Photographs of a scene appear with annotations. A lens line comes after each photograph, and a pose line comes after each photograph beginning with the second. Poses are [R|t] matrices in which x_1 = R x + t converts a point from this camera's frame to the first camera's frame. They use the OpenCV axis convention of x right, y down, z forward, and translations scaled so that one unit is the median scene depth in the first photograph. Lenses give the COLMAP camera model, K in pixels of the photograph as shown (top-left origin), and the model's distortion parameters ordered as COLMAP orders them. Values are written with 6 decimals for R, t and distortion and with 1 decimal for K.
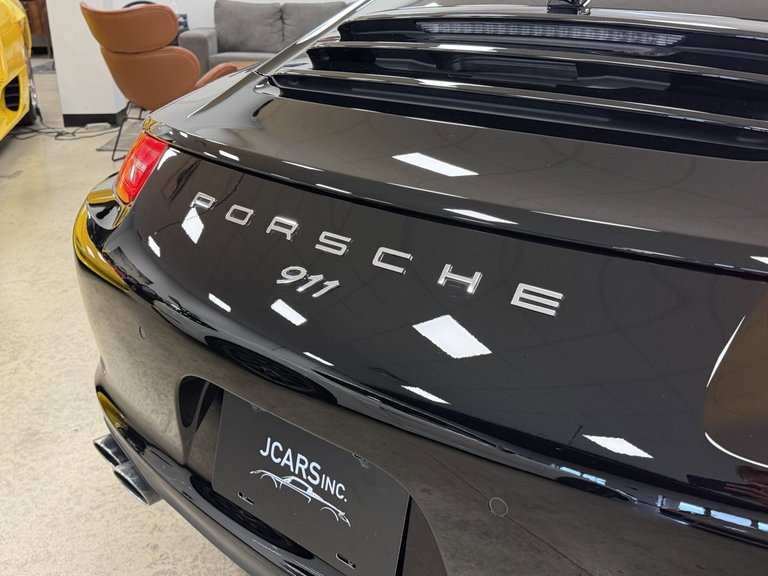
lens RADIAL K [[758.5, 0, 384.0], [0, 758.5, 288.0], [0, 0, 1]] dist [0.174233, -0.413344]
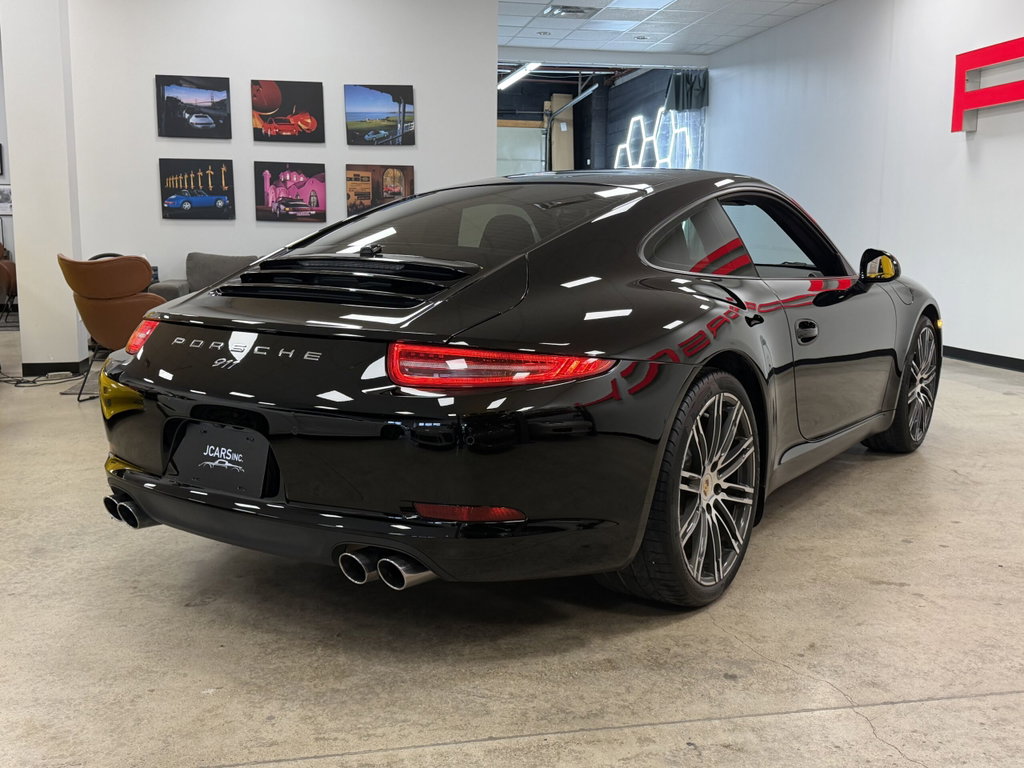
lens RADIAL K [[1011.4, 0, 512.0], [0, 1011.4, 384.0], [0, 0, 1]] dist [0.174233, -0.413344]
pose [[0.994838, -0.014867, 0.100380, 0.348823], [0.037507, 0.973031, -0.227605, 0.614083], [-0.094289, 0.230195, 0.968566, -1.604826]]
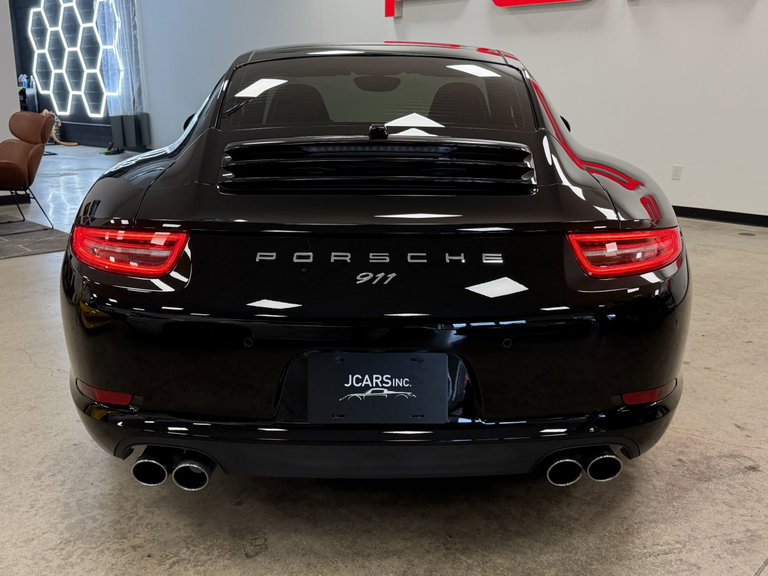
lens RADIAL K [[758.5, 0, 384.0], [0, 758.5, 288.0], [0, 0, 1]] dist [0.174233, -0.413344]
pose [[0.747070, -0.168628, 0.643002, -1.051359], [0.244553, 0.969173, -0.029967, 0.062263], [-0.618127, 0.179636, 0.765278, -0.392346]]
